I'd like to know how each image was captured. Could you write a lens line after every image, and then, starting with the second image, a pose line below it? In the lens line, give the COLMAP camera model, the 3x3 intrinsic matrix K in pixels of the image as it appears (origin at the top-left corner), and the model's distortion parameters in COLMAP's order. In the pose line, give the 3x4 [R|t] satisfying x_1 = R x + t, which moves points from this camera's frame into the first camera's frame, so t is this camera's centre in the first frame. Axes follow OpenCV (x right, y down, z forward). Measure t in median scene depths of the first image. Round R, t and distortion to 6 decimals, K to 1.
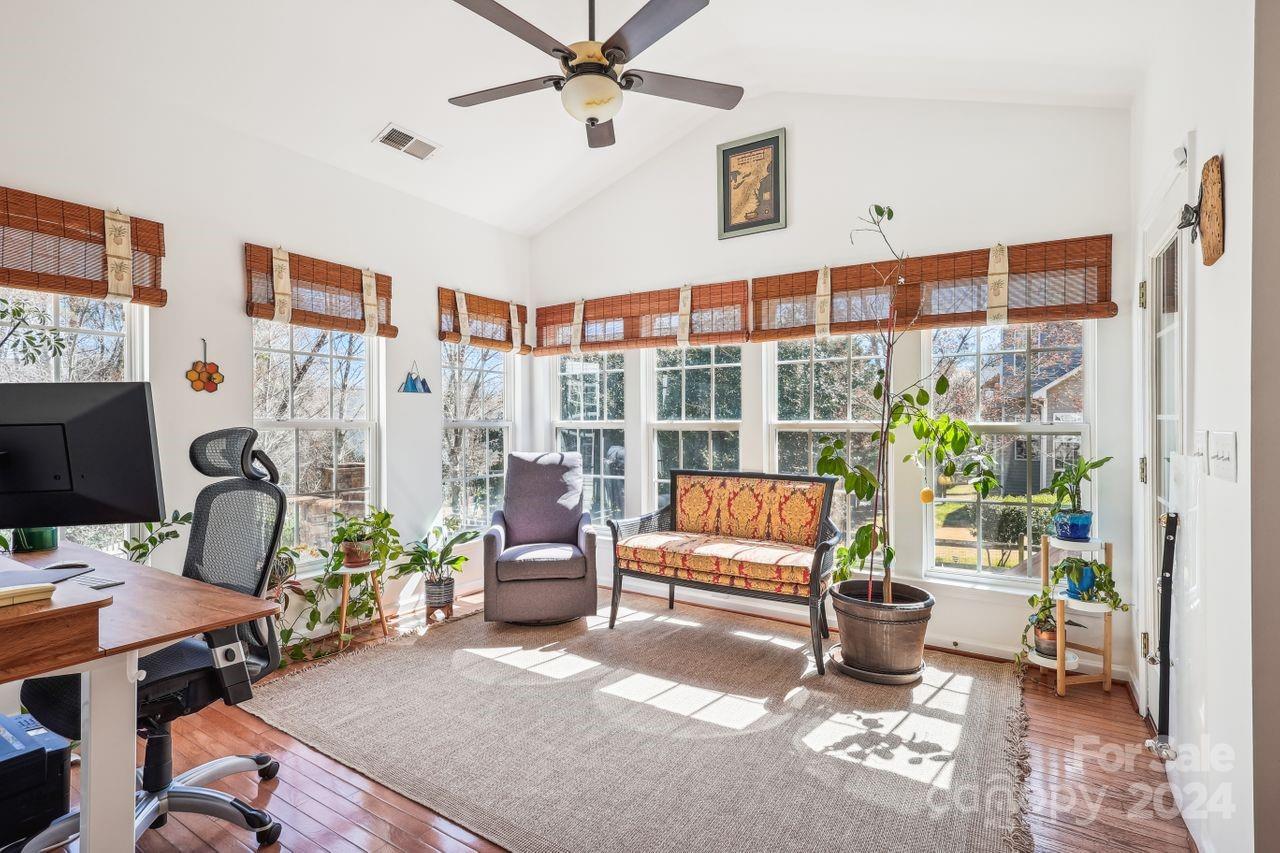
lens RADIAL K [[601.9, 0, 638.8], [0, 601.9, 421.9], [0, 0, 1]] dist [0.001297, 0.000222]
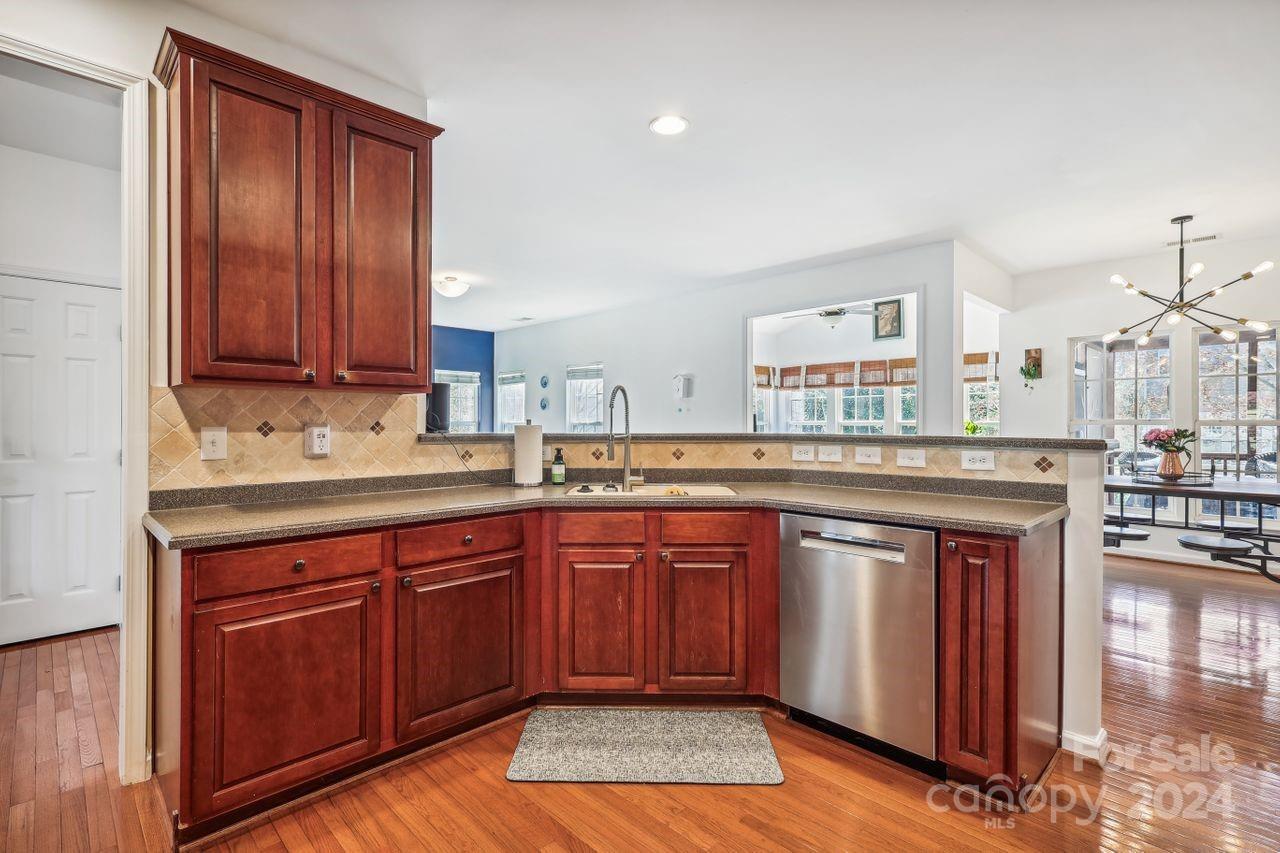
lens RADIAL K [[601.9, 0, 638.8], [0, 601.9, 421.9], [0, 0, 1]] dist [0.001297, 0.000222]
pose [[0.976209, -0.004237, -0.216789, -0.251323], [0.004406, 0.999990, 0.000293, -0.003844], [0.216786, -0.001241, 0.976218, -1.483757]]
